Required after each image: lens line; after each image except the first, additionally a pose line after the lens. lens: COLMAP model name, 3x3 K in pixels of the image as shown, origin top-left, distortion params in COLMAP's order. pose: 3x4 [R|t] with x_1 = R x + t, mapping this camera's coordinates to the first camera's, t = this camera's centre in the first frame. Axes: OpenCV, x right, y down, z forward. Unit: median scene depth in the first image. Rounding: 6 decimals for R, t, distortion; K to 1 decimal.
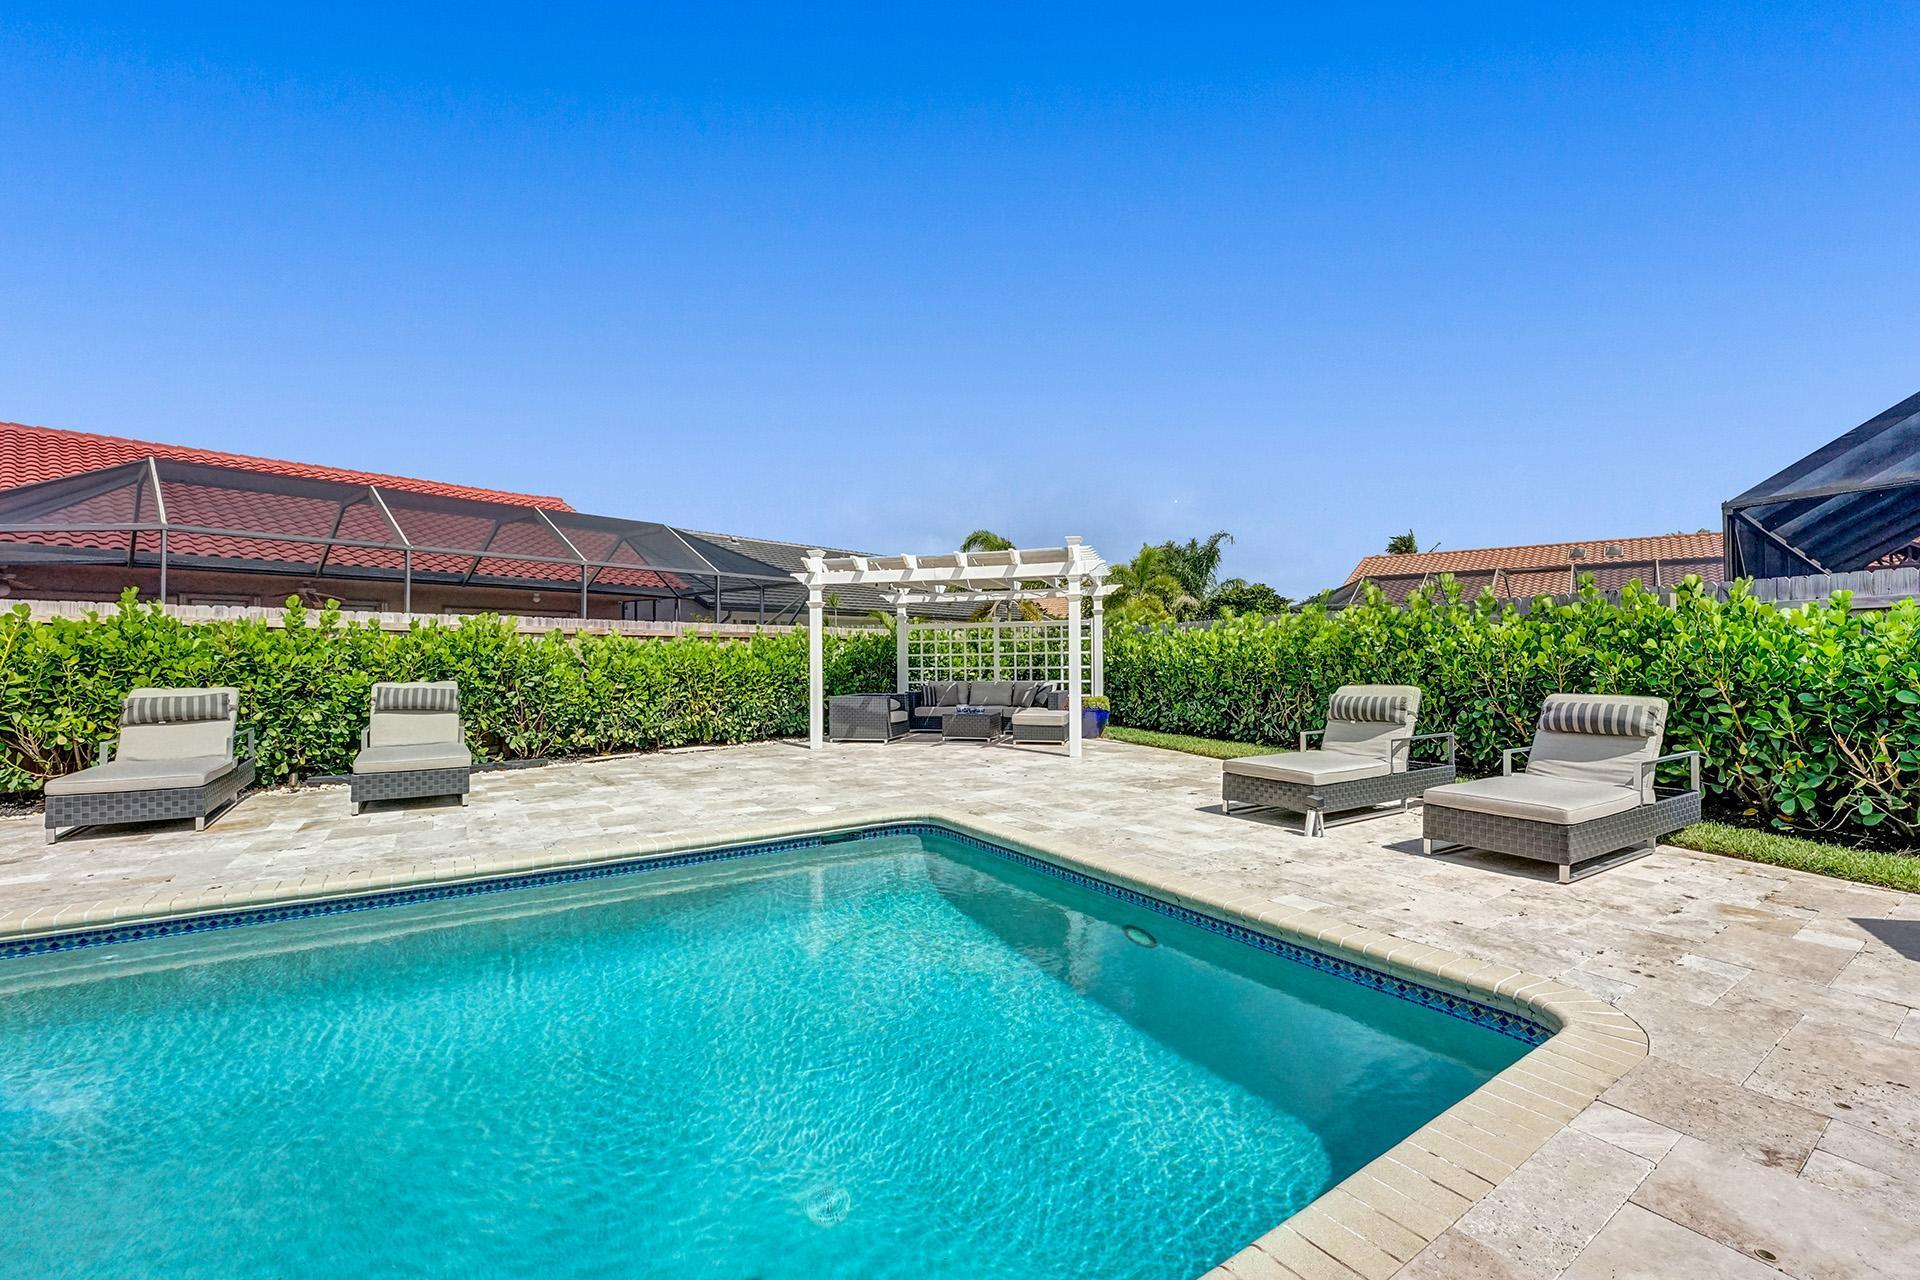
lens RADIAL K [[804.0, 0, 972.5], [0, 804.0, 644.0], [0, 0, 1]] dist [-0.025639, 0.001192]
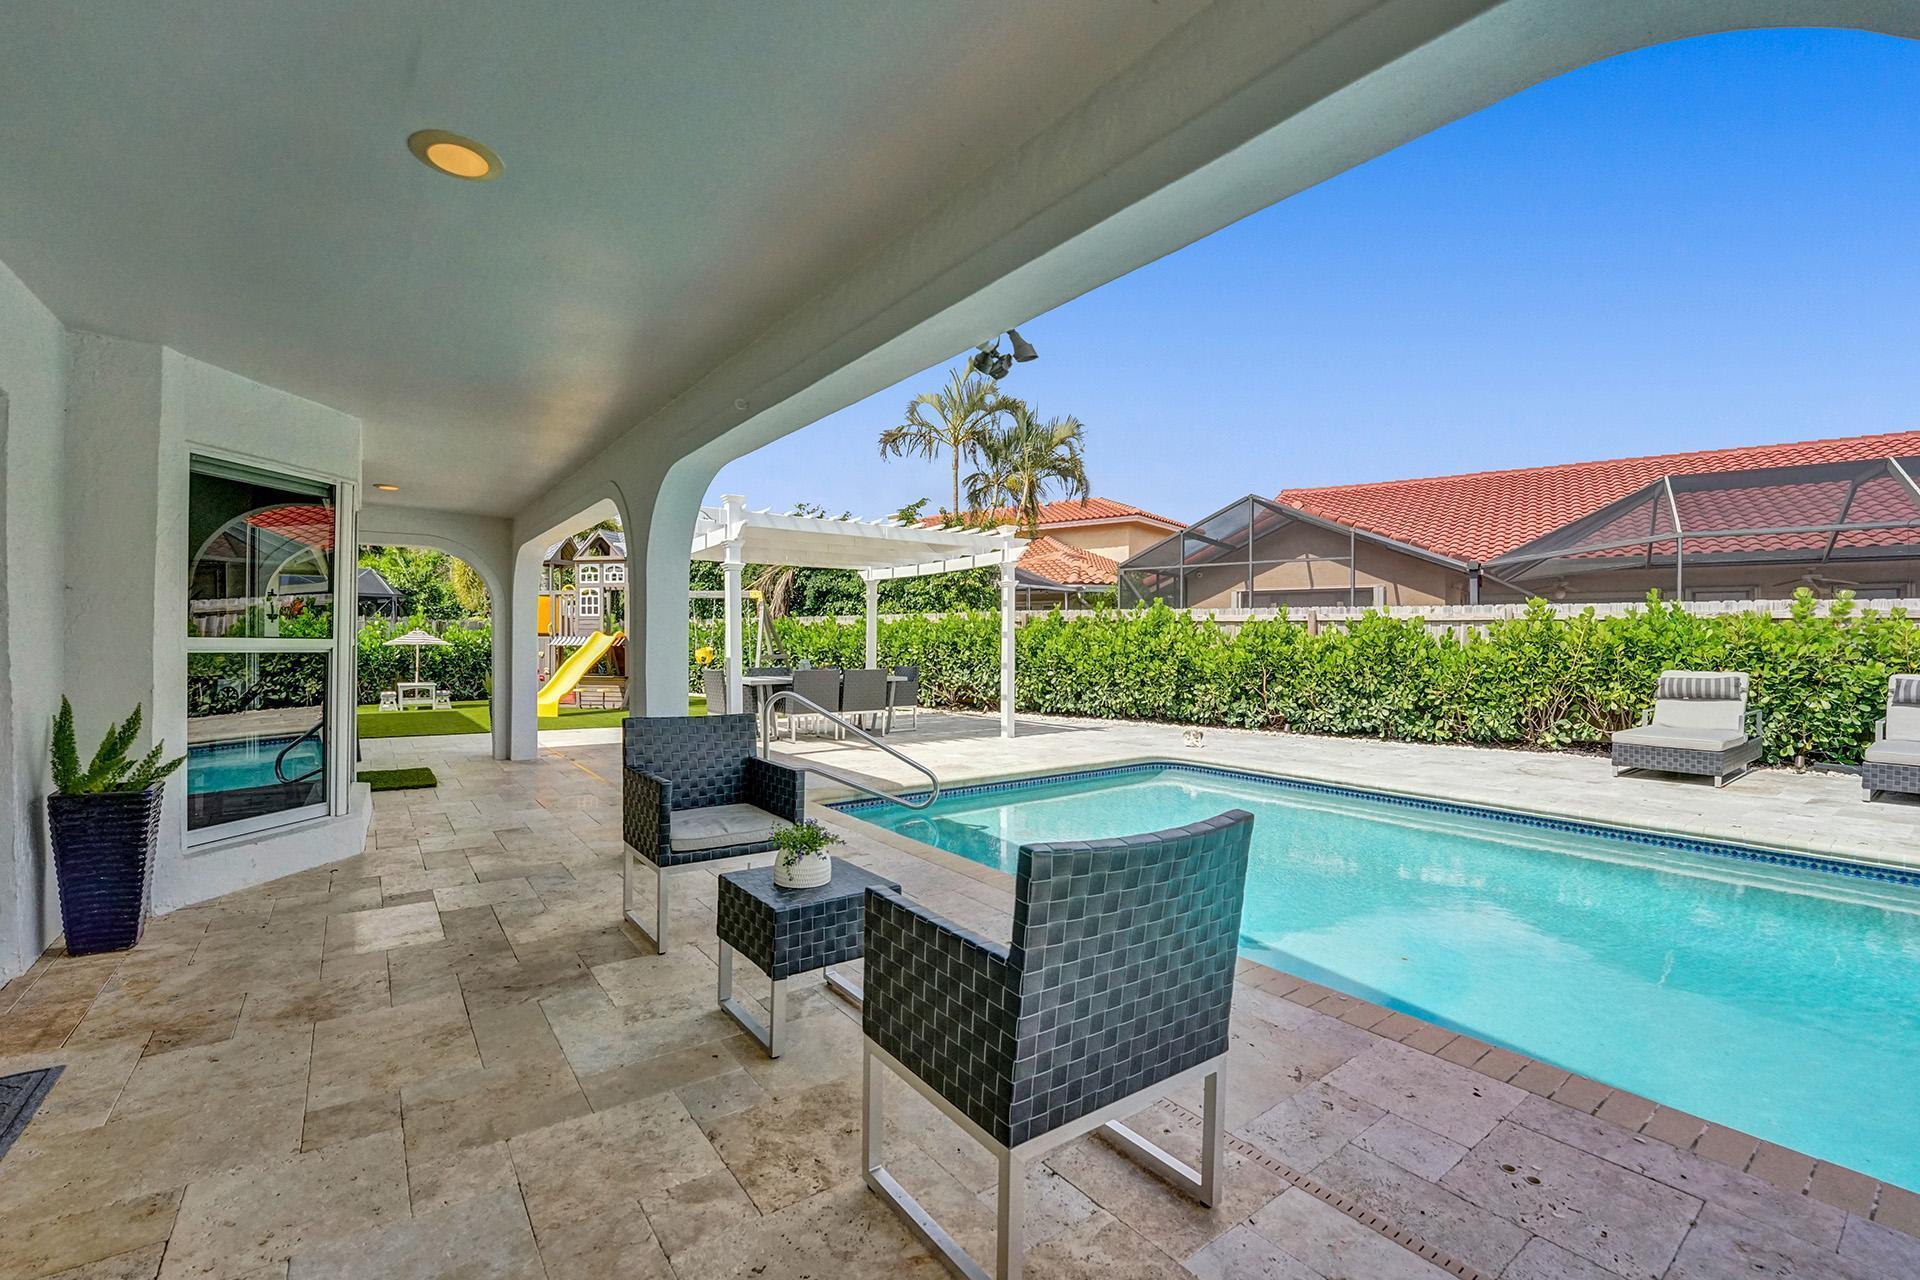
lens RADIAL K [[804.0, 0, 968.1], [0, 804.0, 655.8], [0, 0, 1]] dist [-0.025639, 0.001192]
pose [[0.050012, 0.021409, -0.998519, 0.119461], [0.009039, 0.999720, 0.021887, -0.003793], [0.998708, -0.010121, 0.049804, -0.154236]]
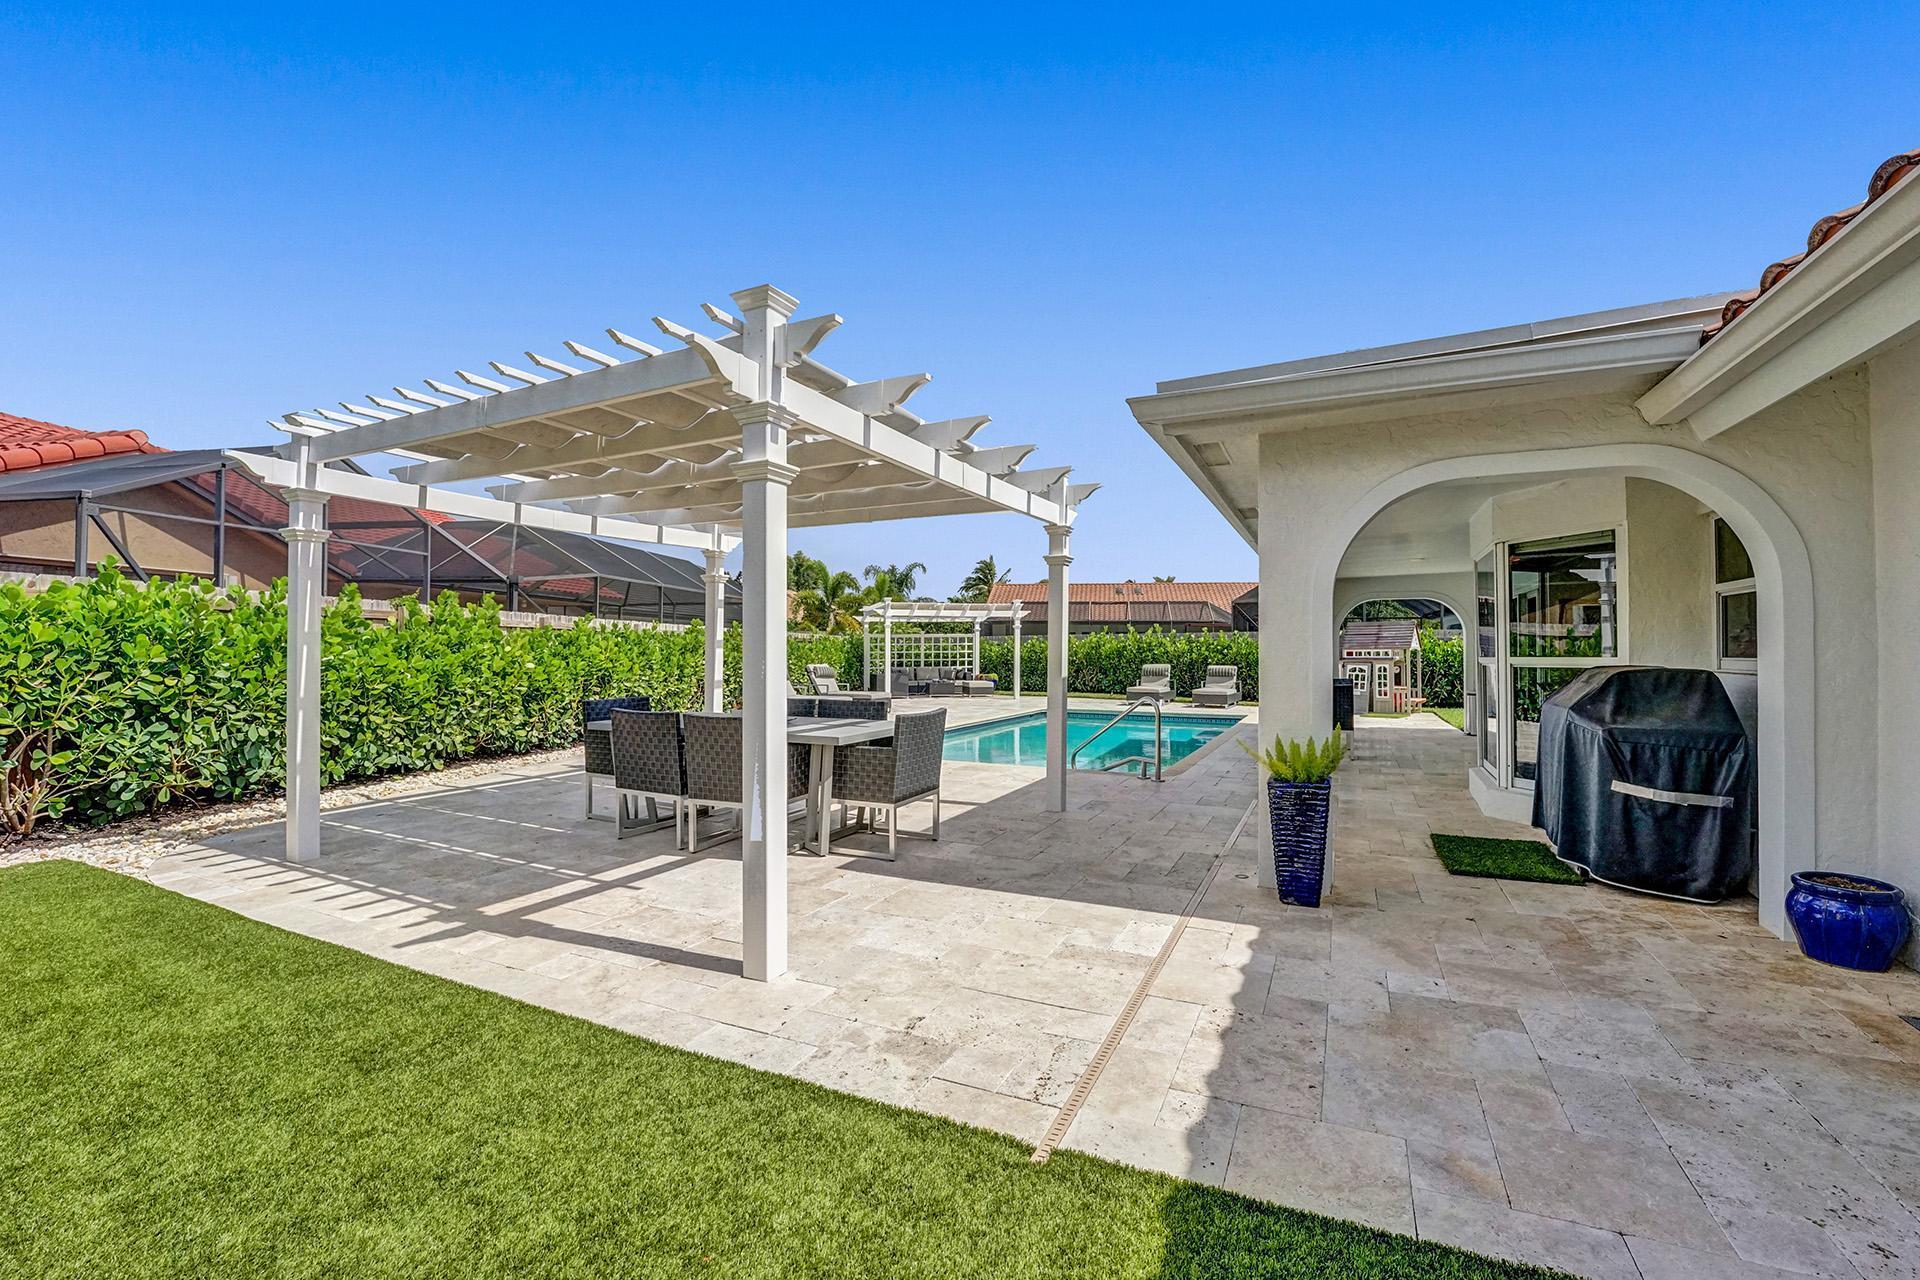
lens RADIAL K [[804.0, 0, 939.3], [0, 804.0, 637.0], [0, 0, 1]] dist [-0.025639, 0.001192]
pose [[0.877826, 0.016108, 0.478710, -1.333752], [-0.014590, 0.999870, -0.006890, -0.014540], [-0.478758, -0.000937, 0.877946, -1.010582]]
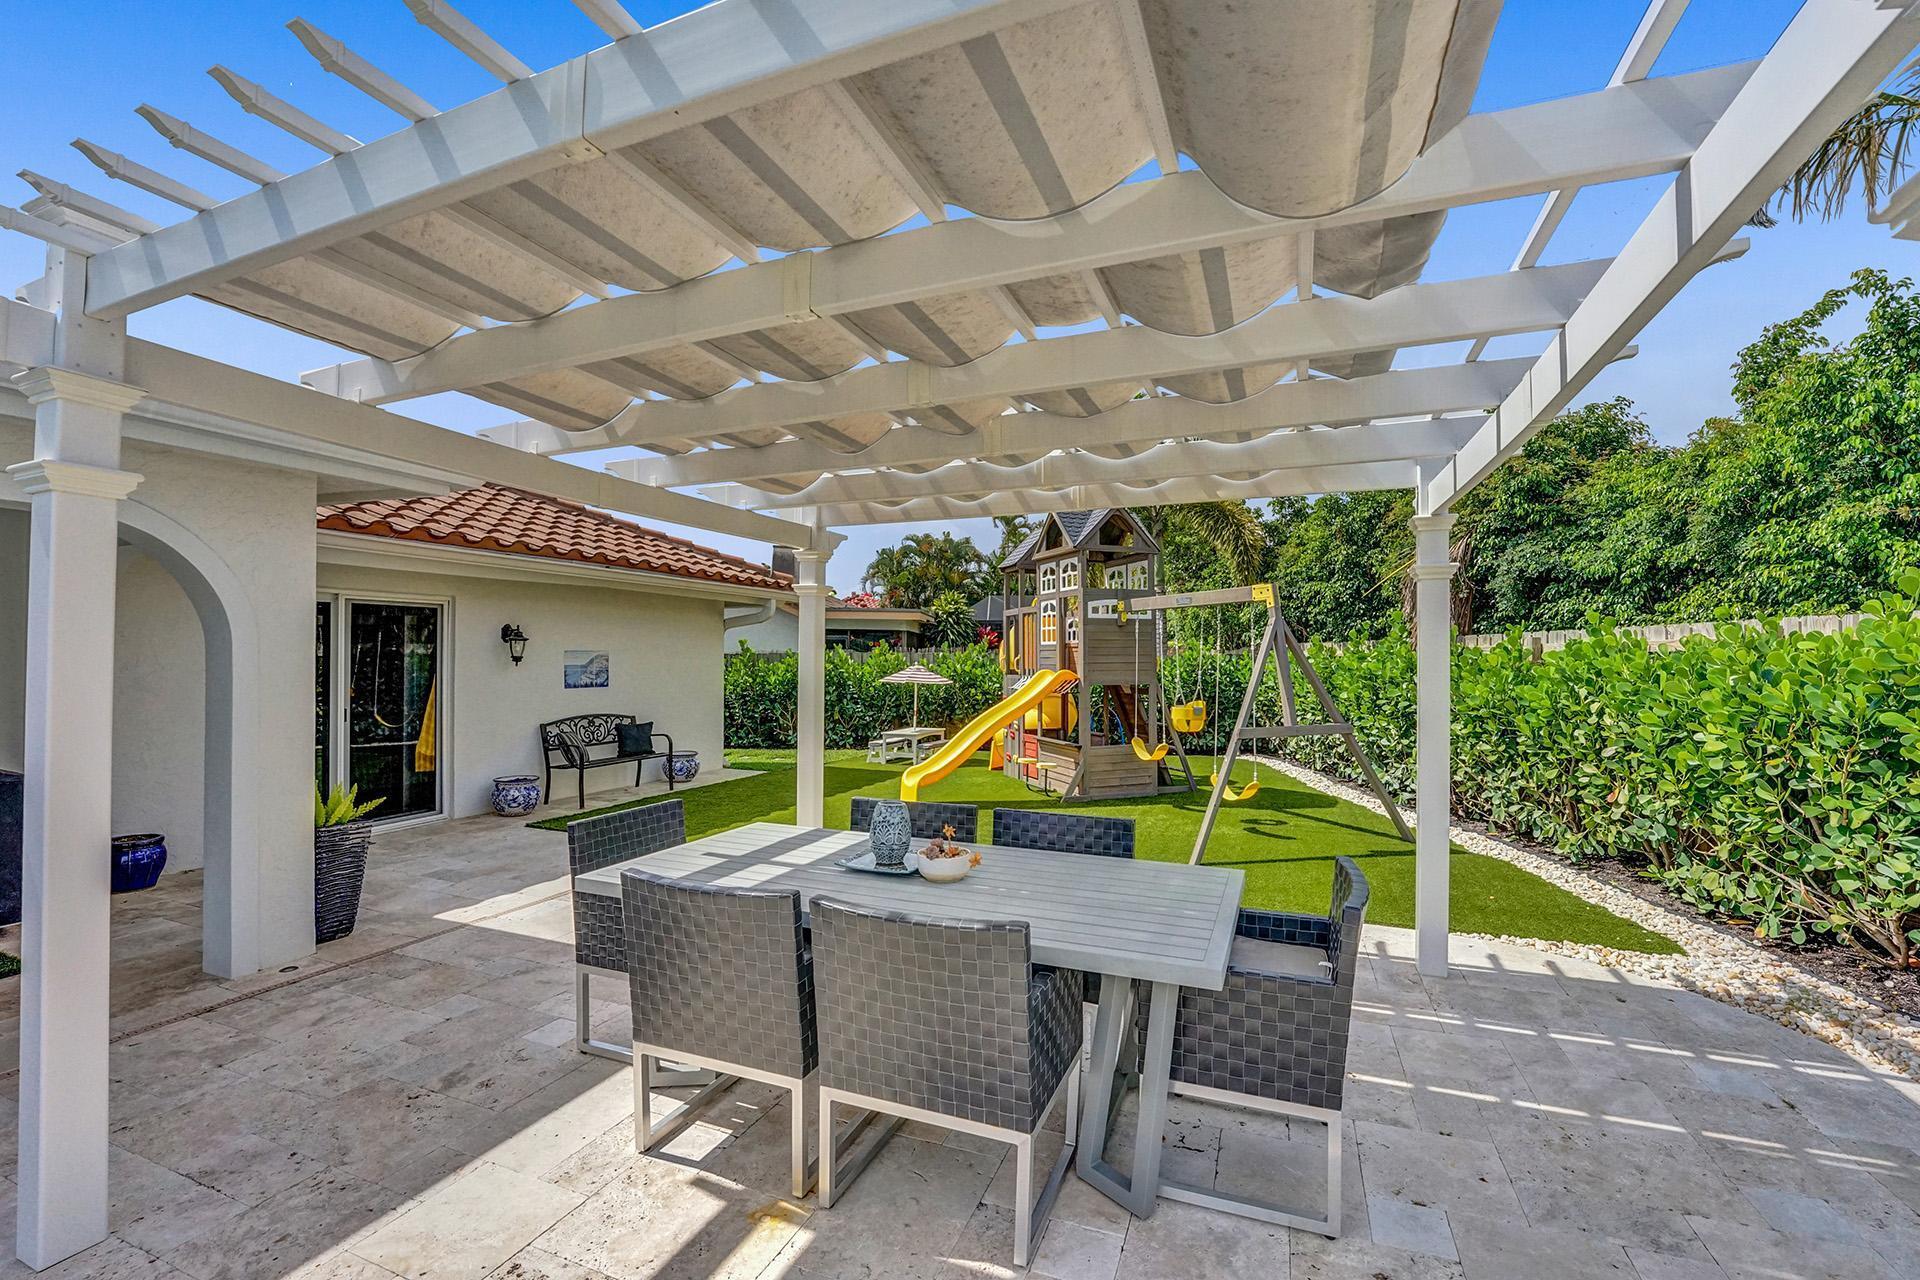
lens RADIAL K [[804.0, 0, 960.6], [0, 804.0, 647.6], [0, 0, 1]] dist [-0.025639, 0.001192]
pose [[-0.829882, -0.003448, -0.557929, -0.959258], [0.009918, 0.999732, -0.020931, -0.034368], [0.557851, -0.022904, -0.829625, -0.026622]]
